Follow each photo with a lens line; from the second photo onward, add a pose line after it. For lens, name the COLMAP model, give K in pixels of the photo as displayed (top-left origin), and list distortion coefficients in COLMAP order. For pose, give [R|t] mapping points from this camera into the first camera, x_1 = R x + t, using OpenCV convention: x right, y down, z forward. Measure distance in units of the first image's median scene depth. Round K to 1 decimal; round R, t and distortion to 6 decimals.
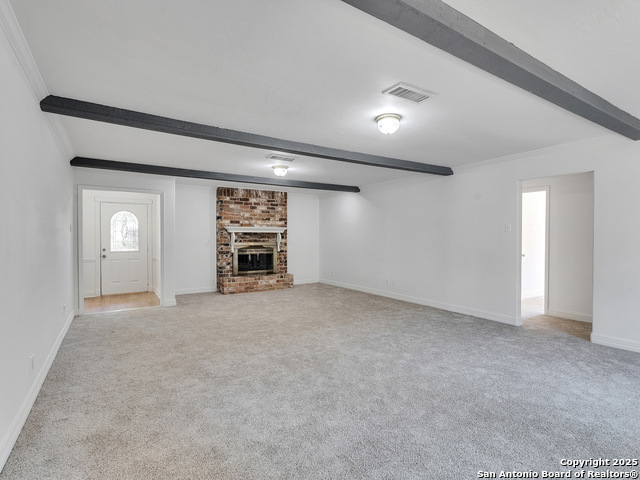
lens RADIAL K [[326.6, 0, 317.3], [0, 326.6, 240.5], [0, 0, 1]] dist [-0.006107, 0.001985]
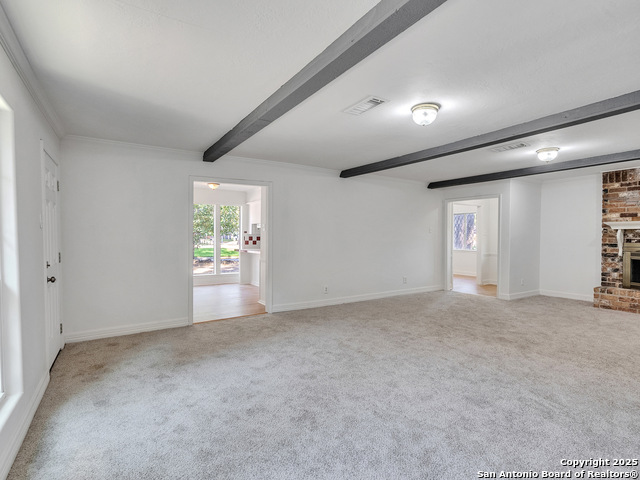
lens RADIAL K [[326.6, 0, 317.3], [0, 326.6, 240.5], [0, 0, 1]] dist [-0.006107, 0.001985]
pose [[0.007335, 0.013392, -0.999883, 0.484011], [-0.008250, 0.999877, 0.013331, -0.003104], [0.999939, 0.008152, 0.007445, 0.289818]]
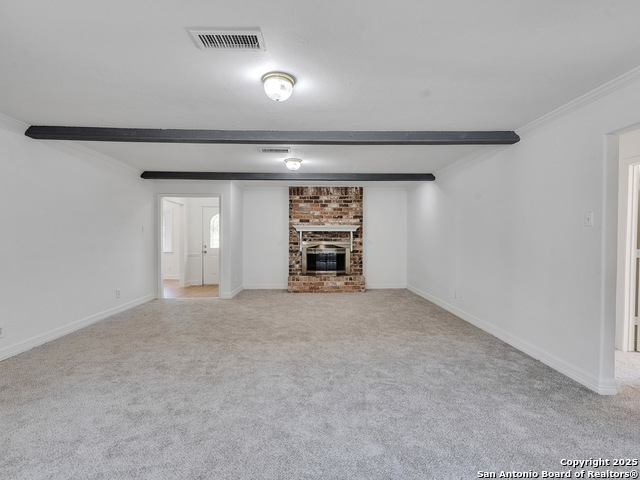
lens RADIAL K [[326.6, 0, 317.3], [0, 326.6, 240.5], [0, 0, 1]] dist [-0.006107, 0.001985]
pose [[0.861306, 0.007518, -0.508032, 0.289016], [-0.006353, 0.999972, 0.004027, -0.000929], [0.508048, -0.000241, 0.861329, 0.162919]]
